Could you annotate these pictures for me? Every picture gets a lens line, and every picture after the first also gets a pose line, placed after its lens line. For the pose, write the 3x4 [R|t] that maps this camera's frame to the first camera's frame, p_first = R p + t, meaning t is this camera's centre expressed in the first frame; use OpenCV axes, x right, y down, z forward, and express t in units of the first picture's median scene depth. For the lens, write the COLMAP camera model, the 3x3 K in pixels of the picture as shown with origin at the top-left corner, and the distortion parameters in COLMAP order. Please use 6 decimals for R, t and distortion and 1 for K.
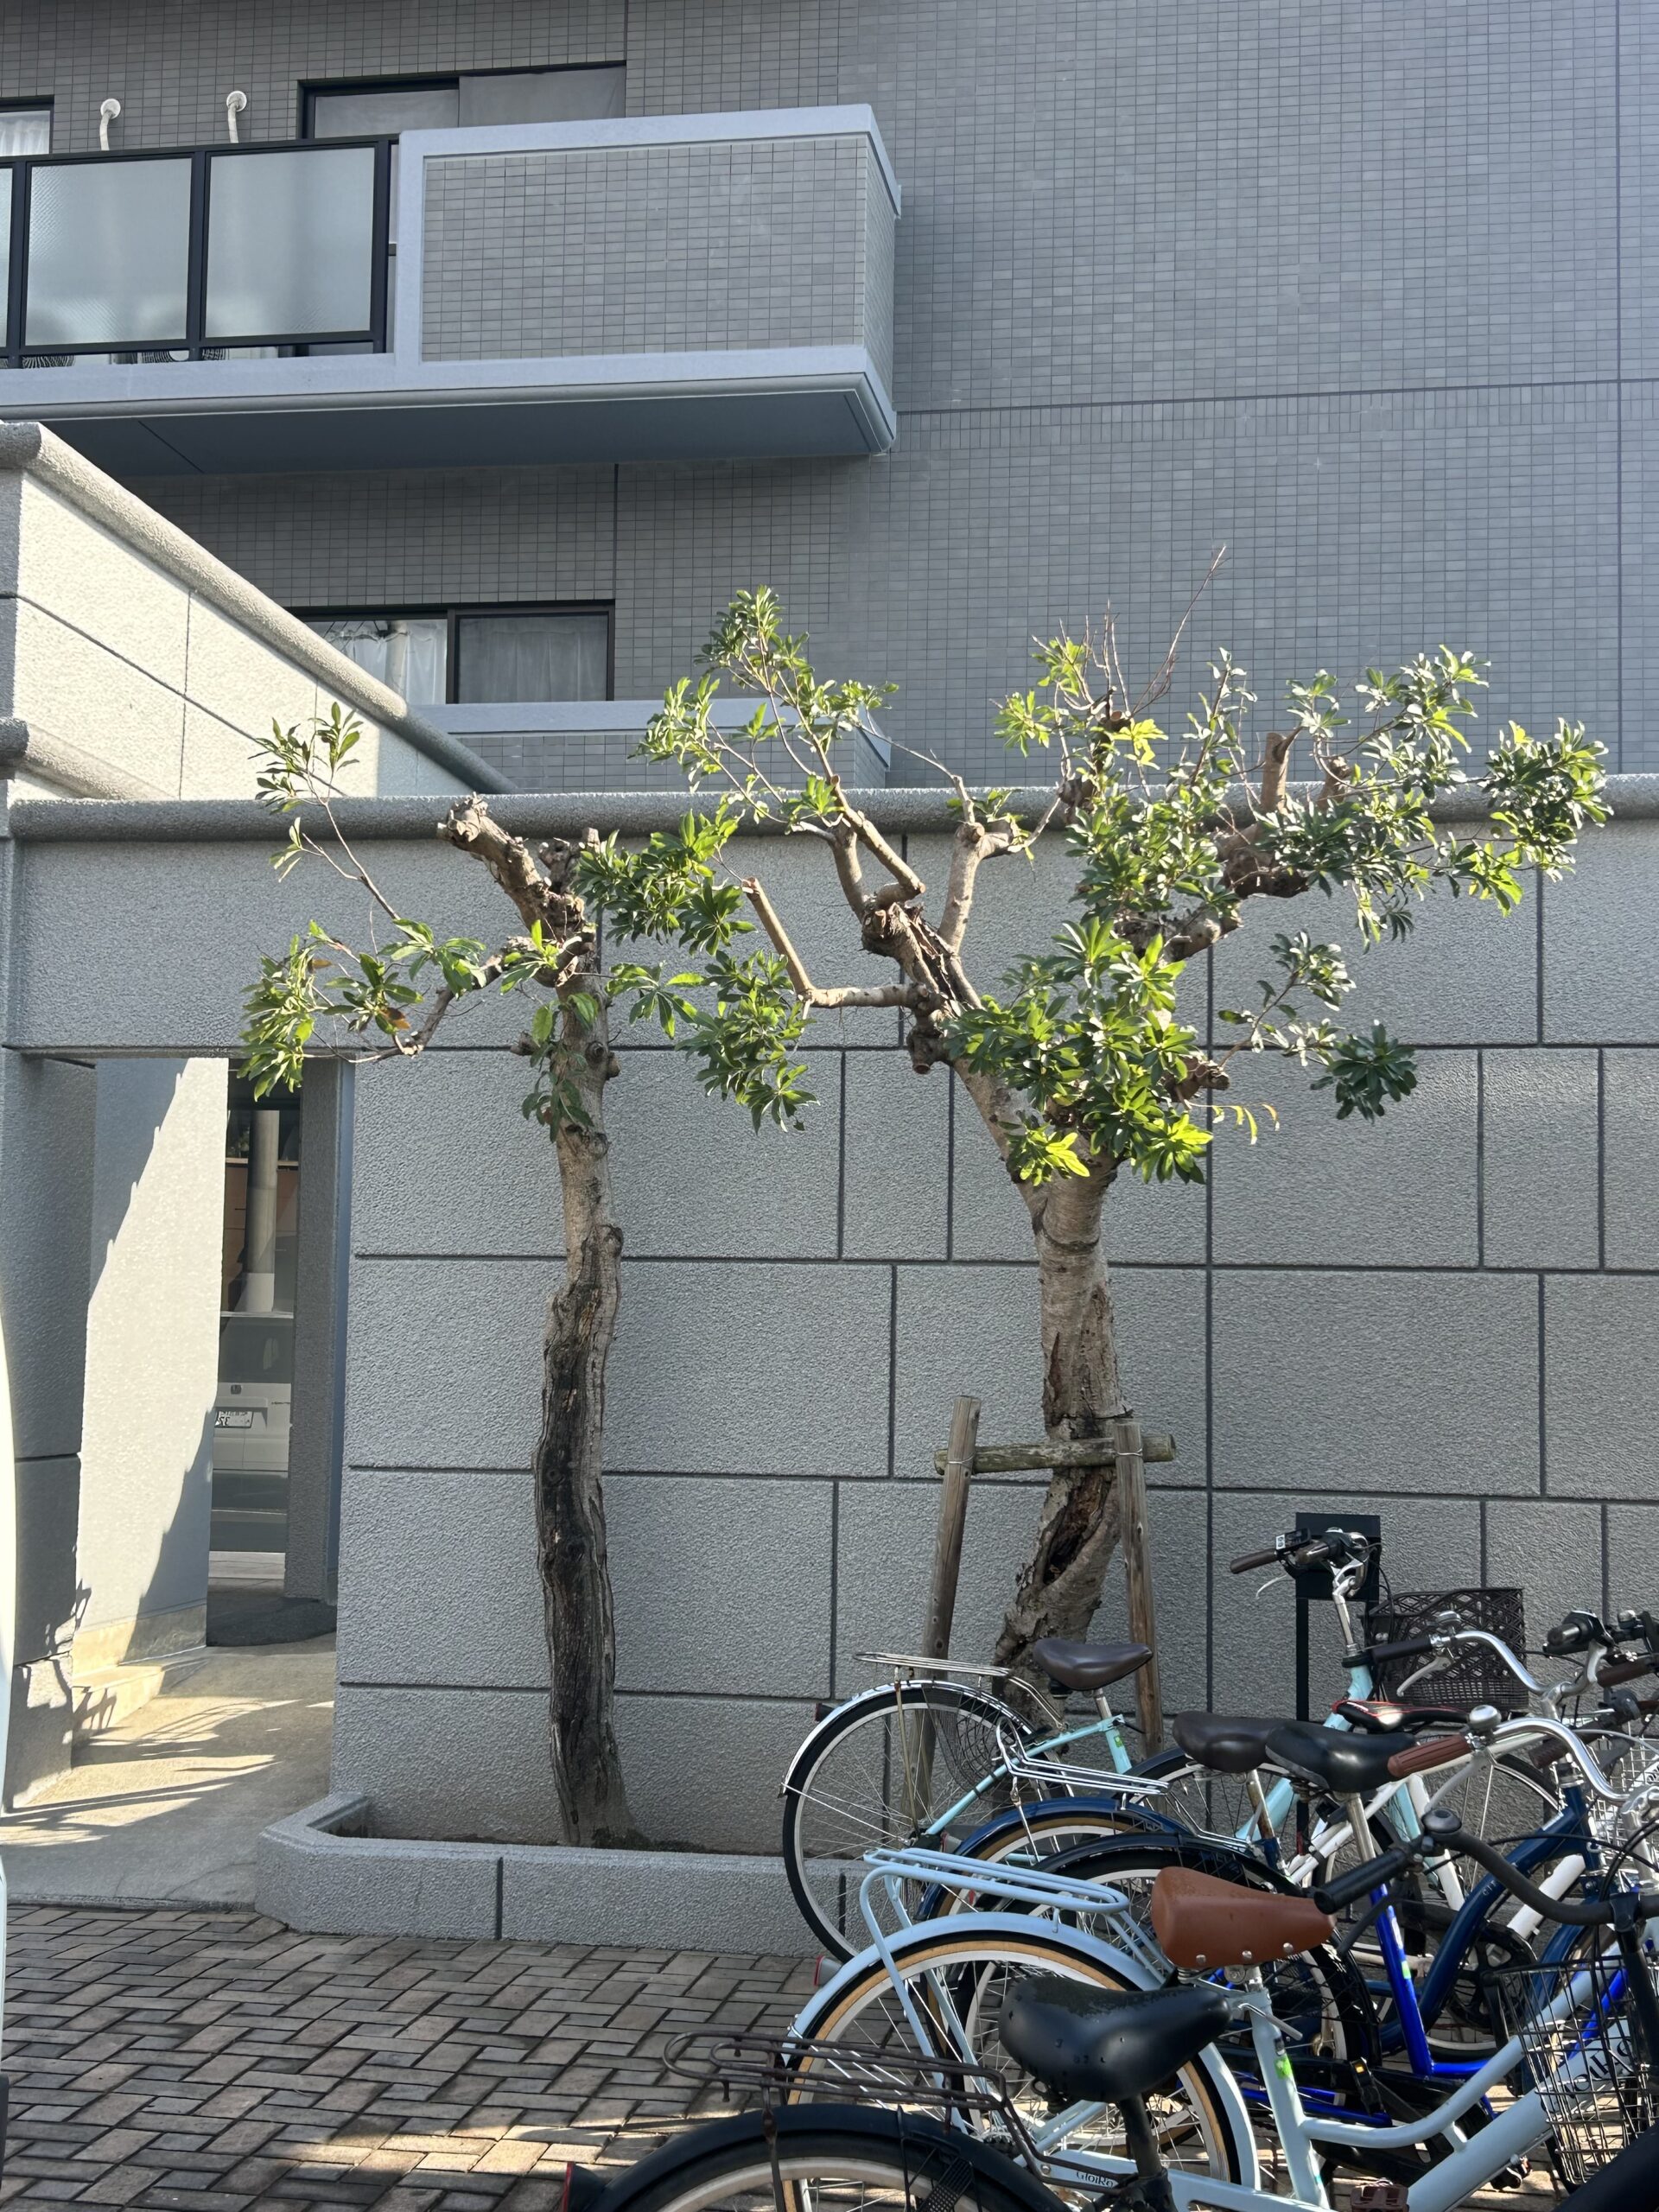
lens RADIAL K [[2690.4, 0, 834.9], [0, 2690.4, 1105.9], [0, 0, 1]] dist [0.079248, 0.000000]
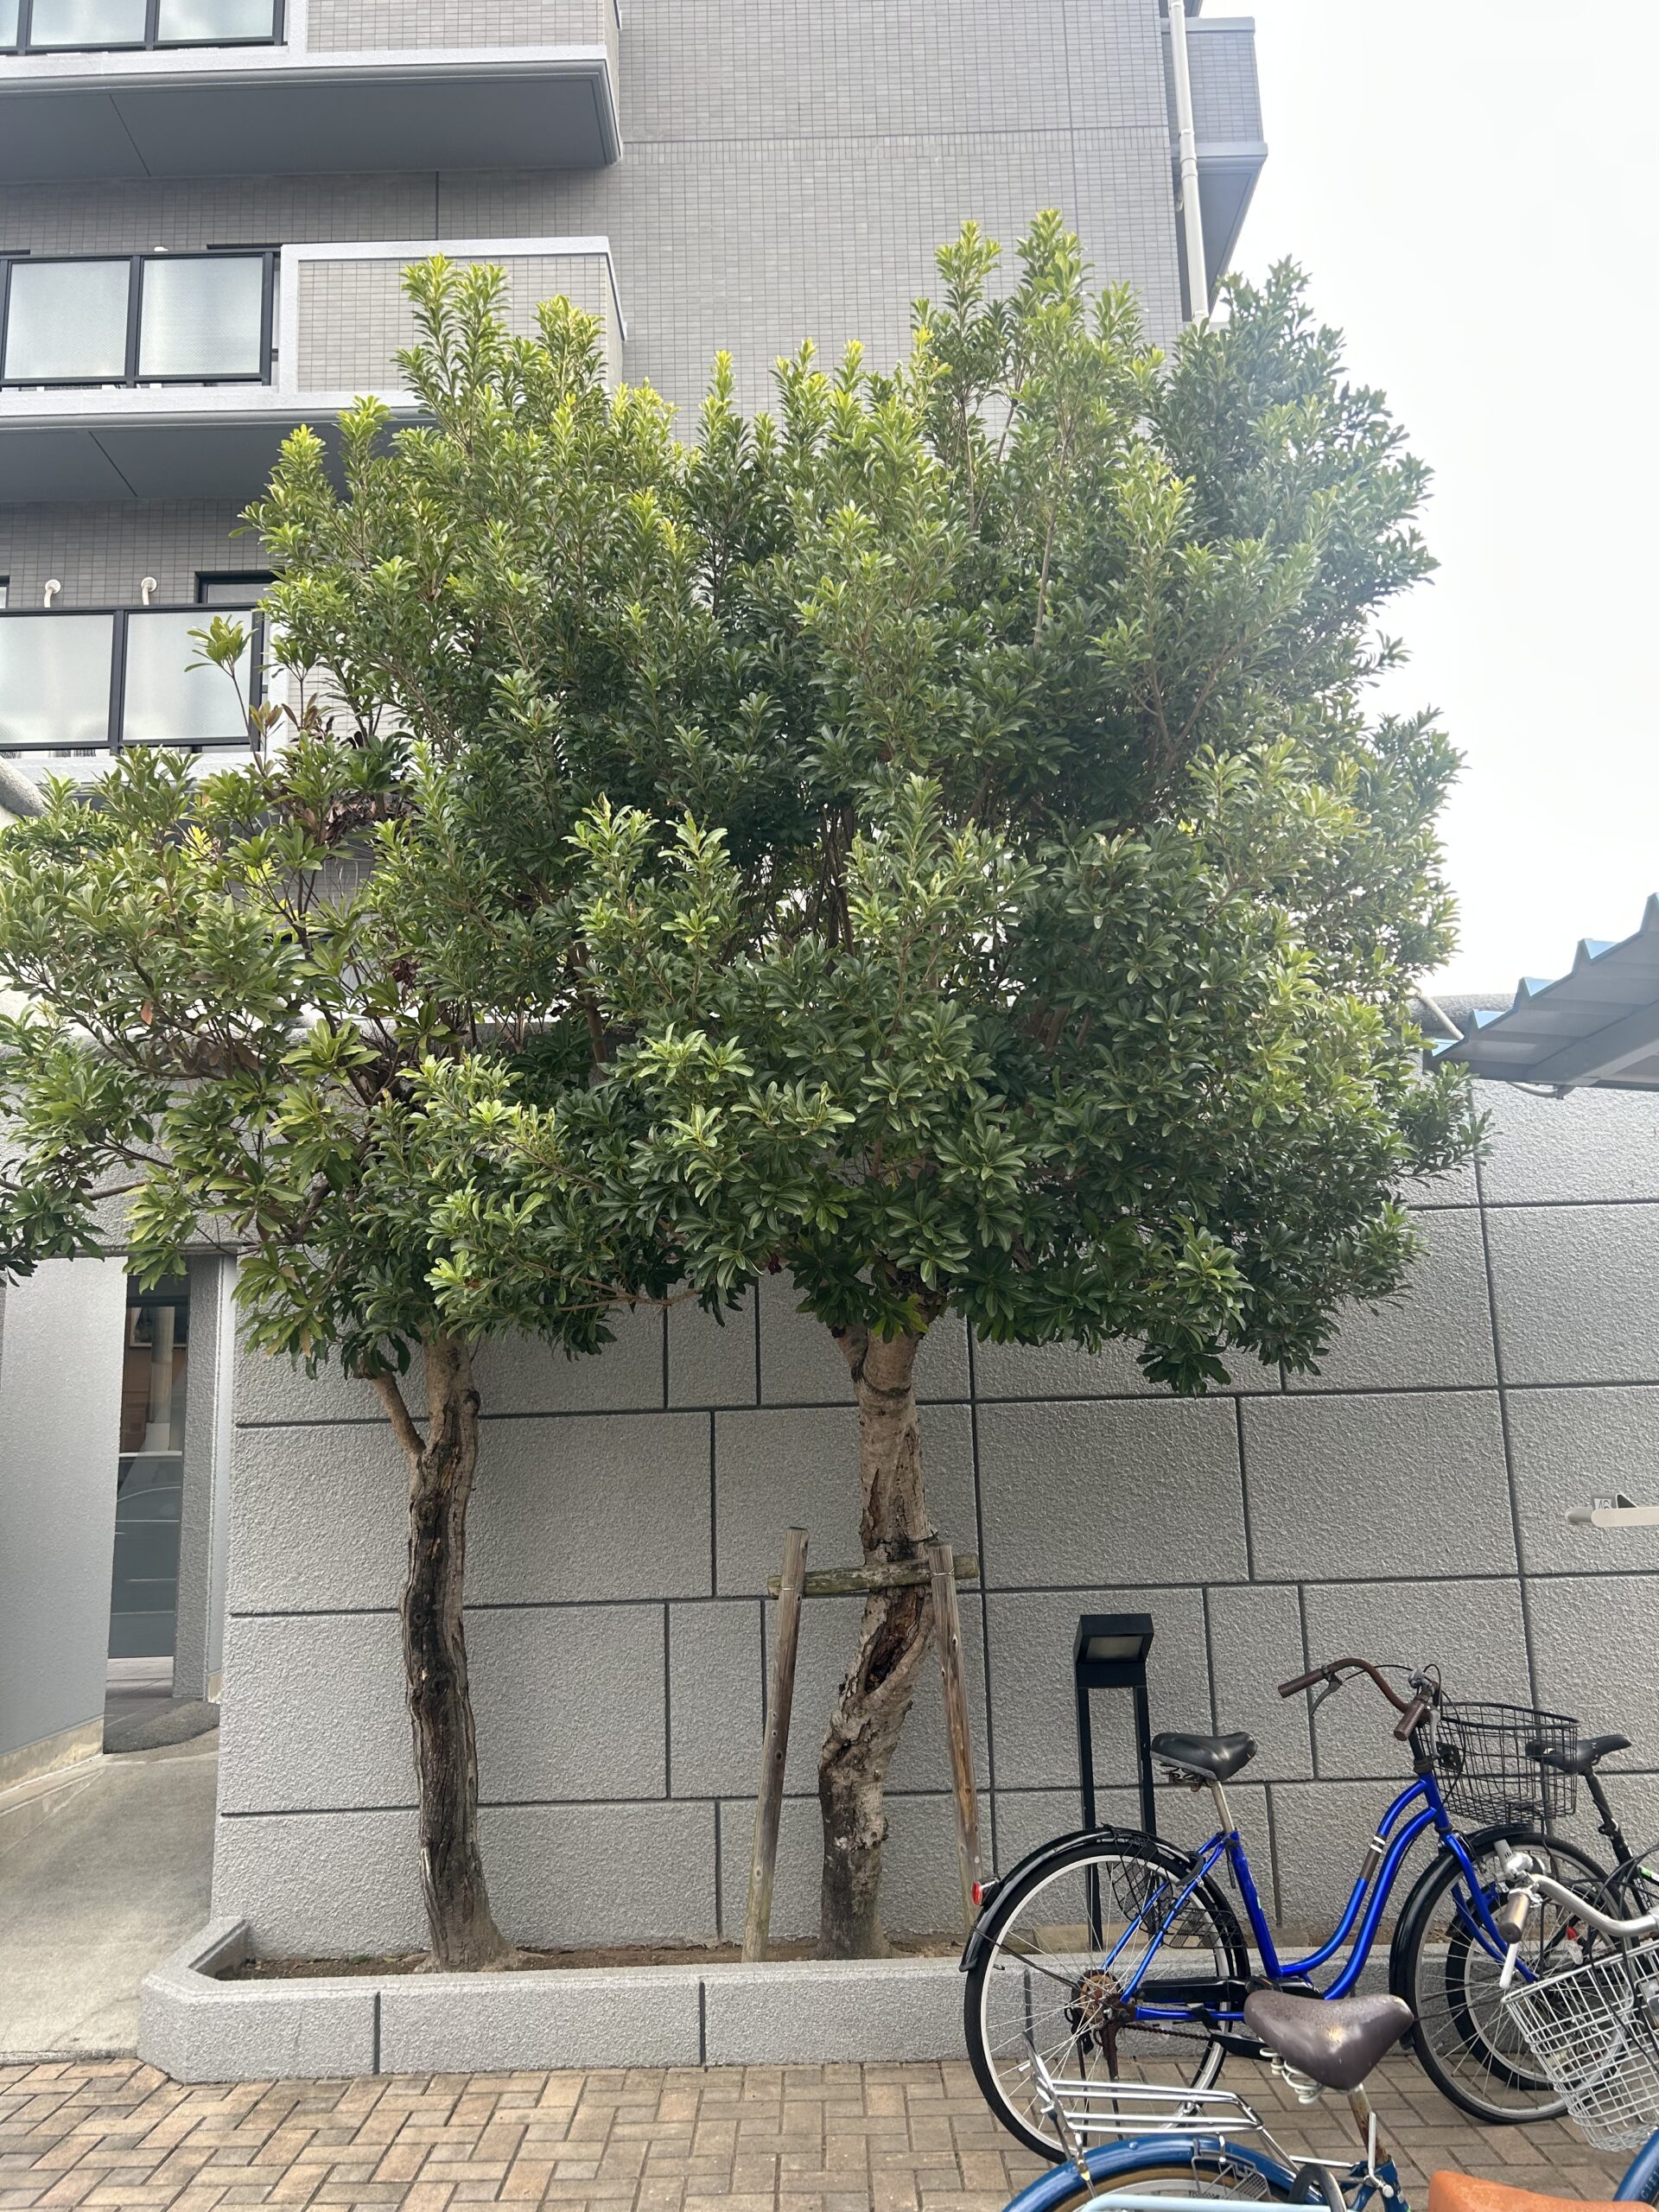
lens RADIAL K [[1681.9, 0, 812.2], [0, 1681.9, 1112.9], [0, 0, 1]] dist [0.022652, -0.007034]
pose [[0.987564, -0.016808, 0.156319, -0.049080], [0.033092, 0.994217, -0.102160, 0.005535], [-0.153698, 0.106063, 0.982409, 0.261479]]
